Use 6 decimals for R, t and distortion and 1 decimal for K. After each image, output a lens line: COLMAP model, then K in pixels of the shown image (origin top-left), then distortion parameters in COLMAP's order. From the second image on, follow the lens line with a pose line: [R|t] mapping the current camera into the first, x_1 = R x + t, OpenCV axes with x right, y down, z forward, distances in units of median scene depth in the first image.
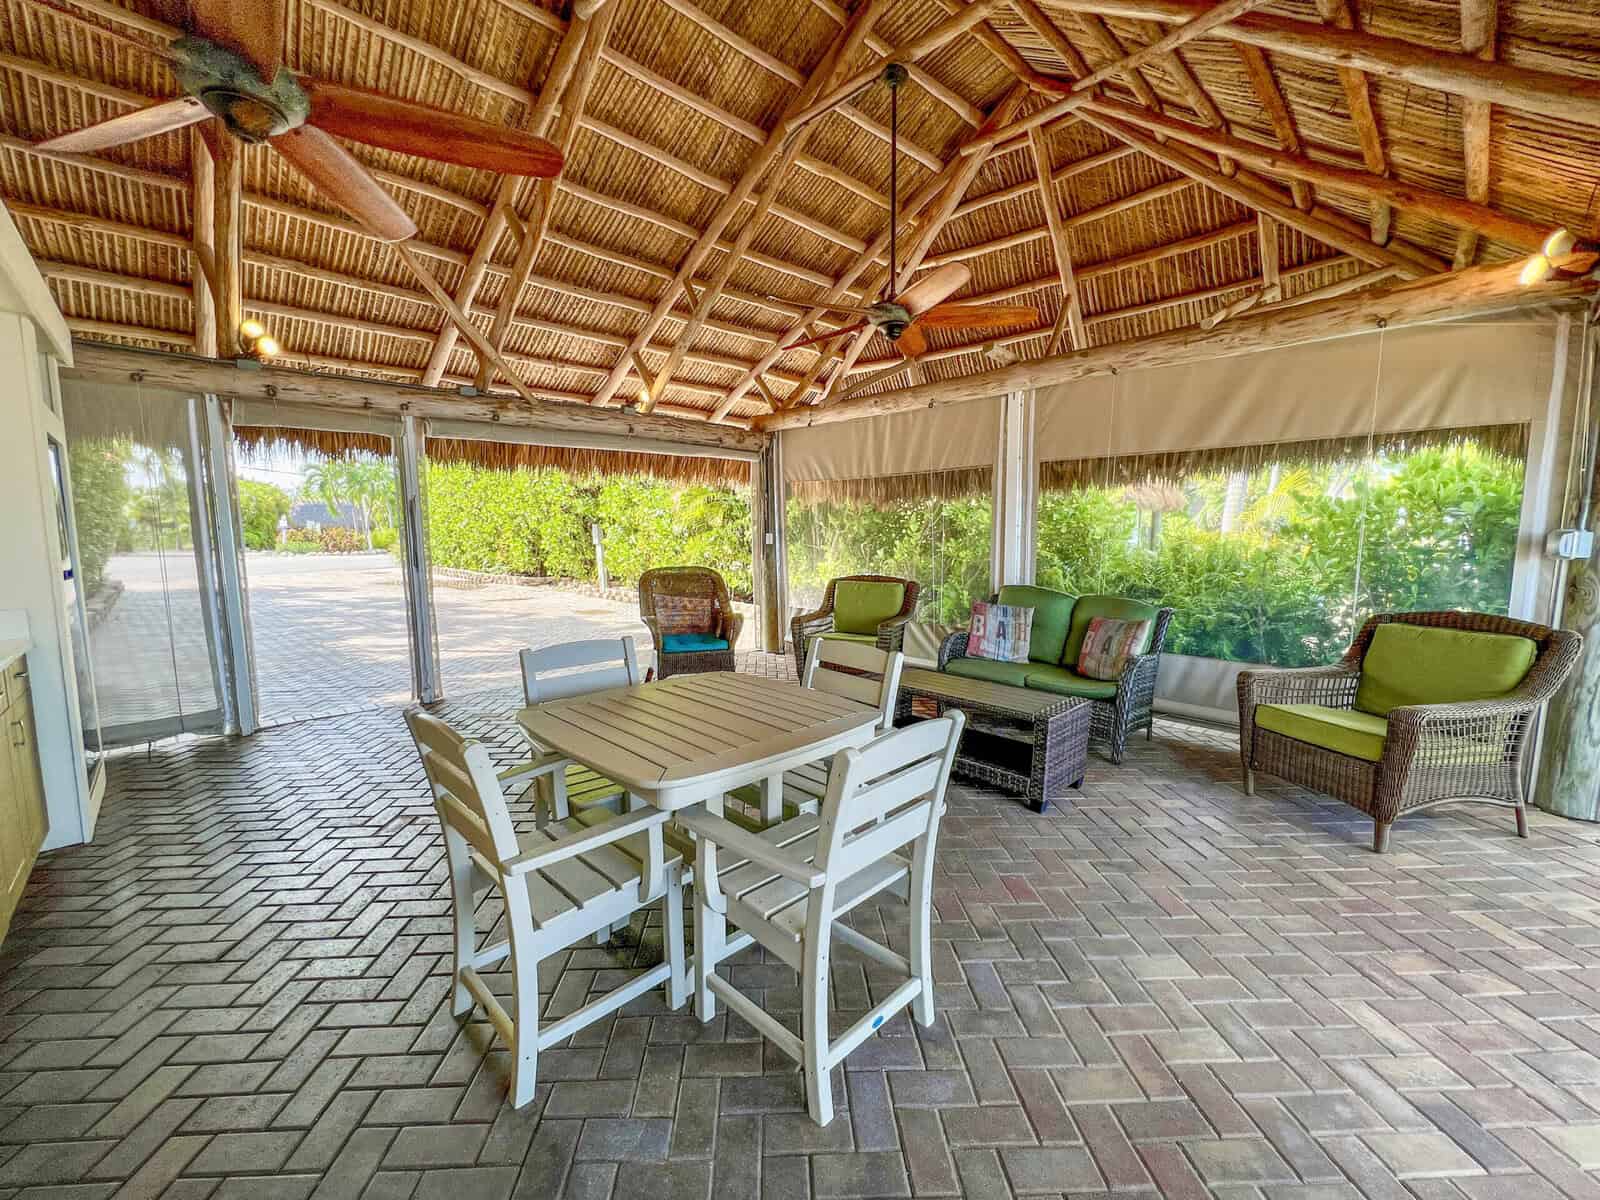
lens RADIAL K [[648.1, 0, 804.9], [0, 648.1, 602.8], [0, 0, 1]] dist [-0.001137, -0.000222]
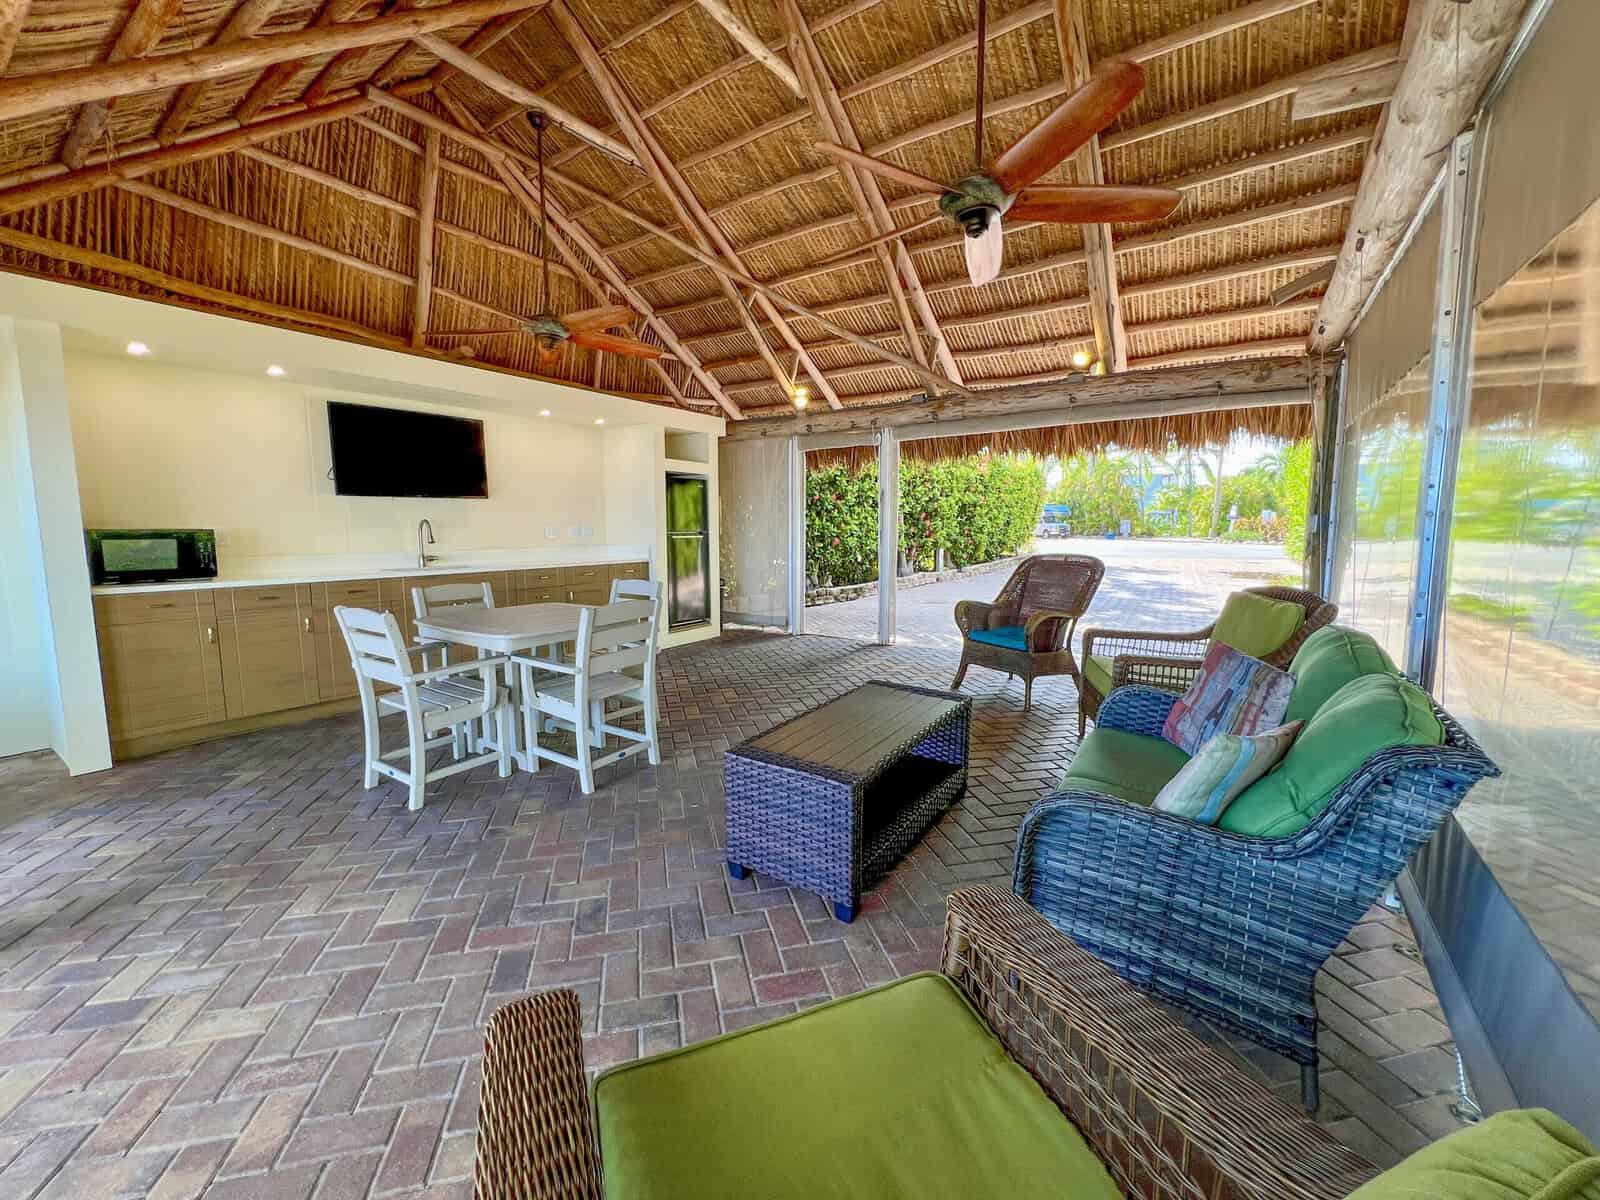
lens RADIAL K [[642.5, 0, 797.1], [0, 642.5, 597.7], [0, 0, 1]] dist [-0.001956, -0.000289]
pose [[0.210966, 0.111451, -0.971119, 0.612430], [-0.107684, 0.990082, 0.090234, -0.044952], [0.971544, 0.085538, 0.220875, 0.538568]]
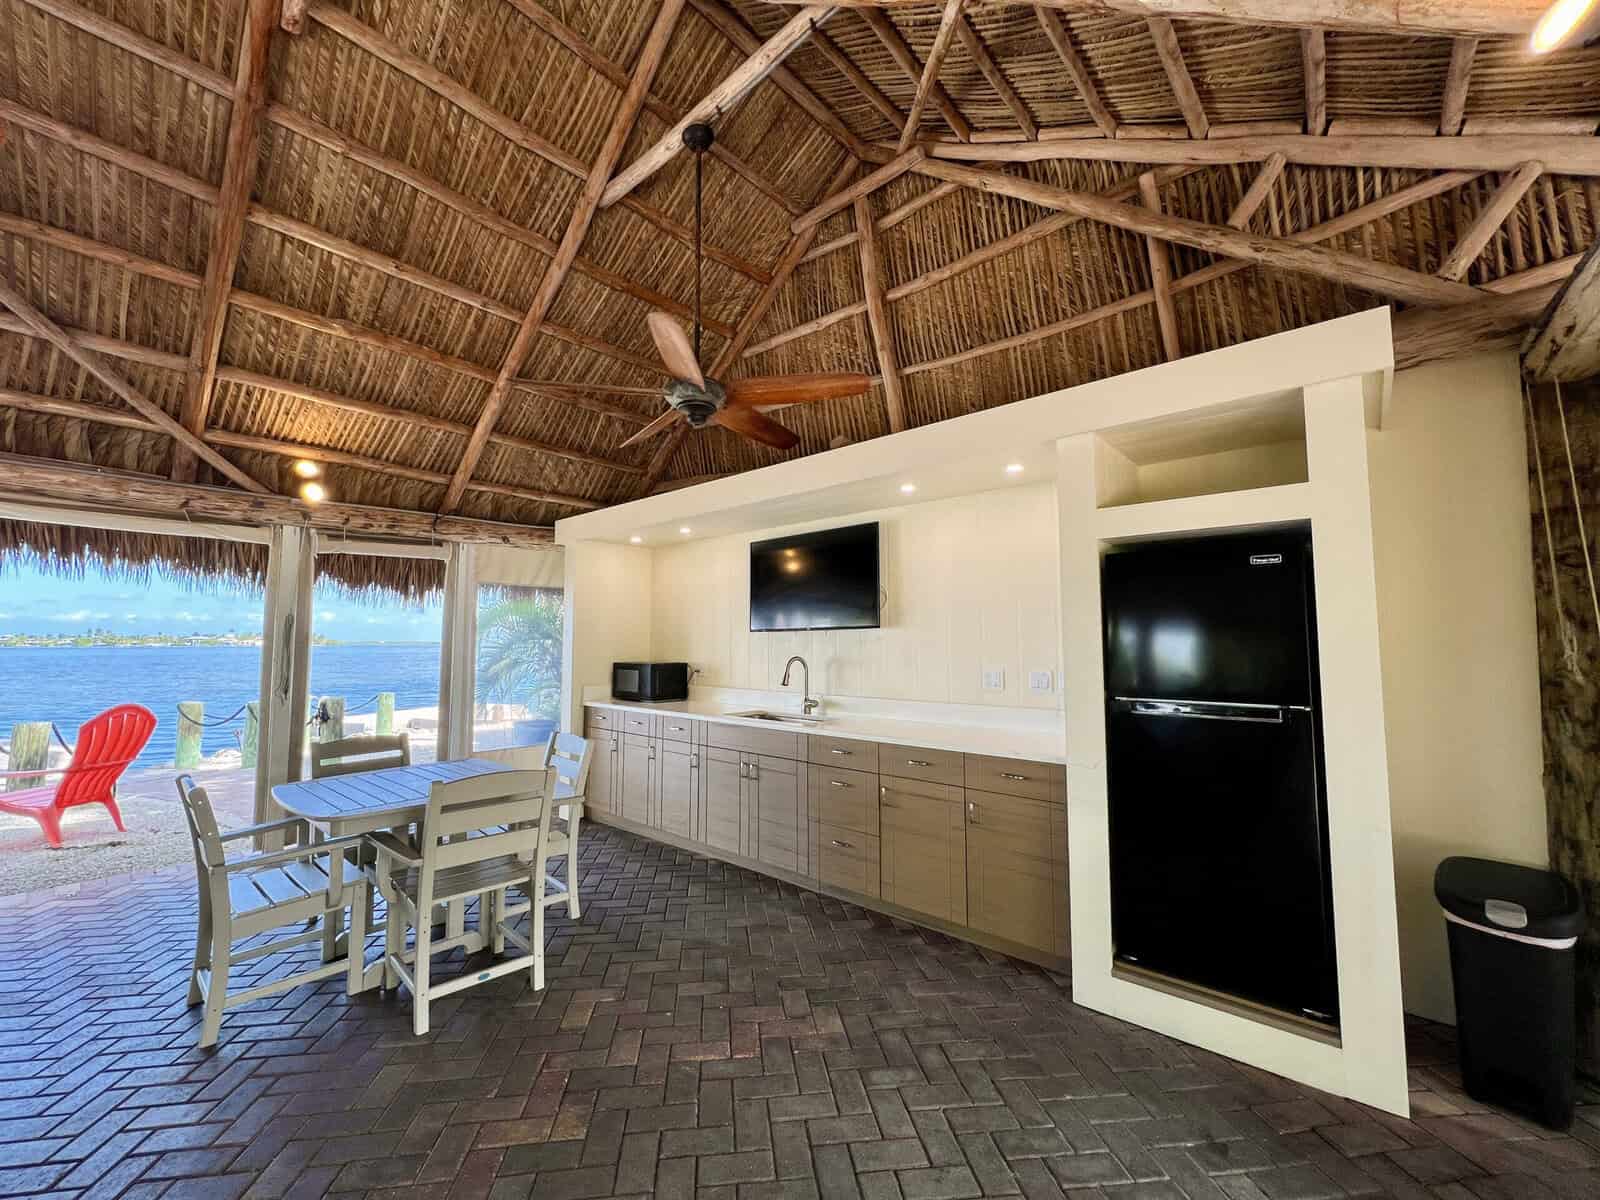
lens RADIAL K [[648.1, 0, 795.1], [0, 648.1, 610.6], [0, 0, 1]] dist [-0.001137, -0.000222]
pose [[-0.995034, 0.003934, -0.099458, -0.337106], [-0.002165, 0.998127, 0.061144, -0.119463], [0.099512, 0.061056, -0.993161, 1.000360]]
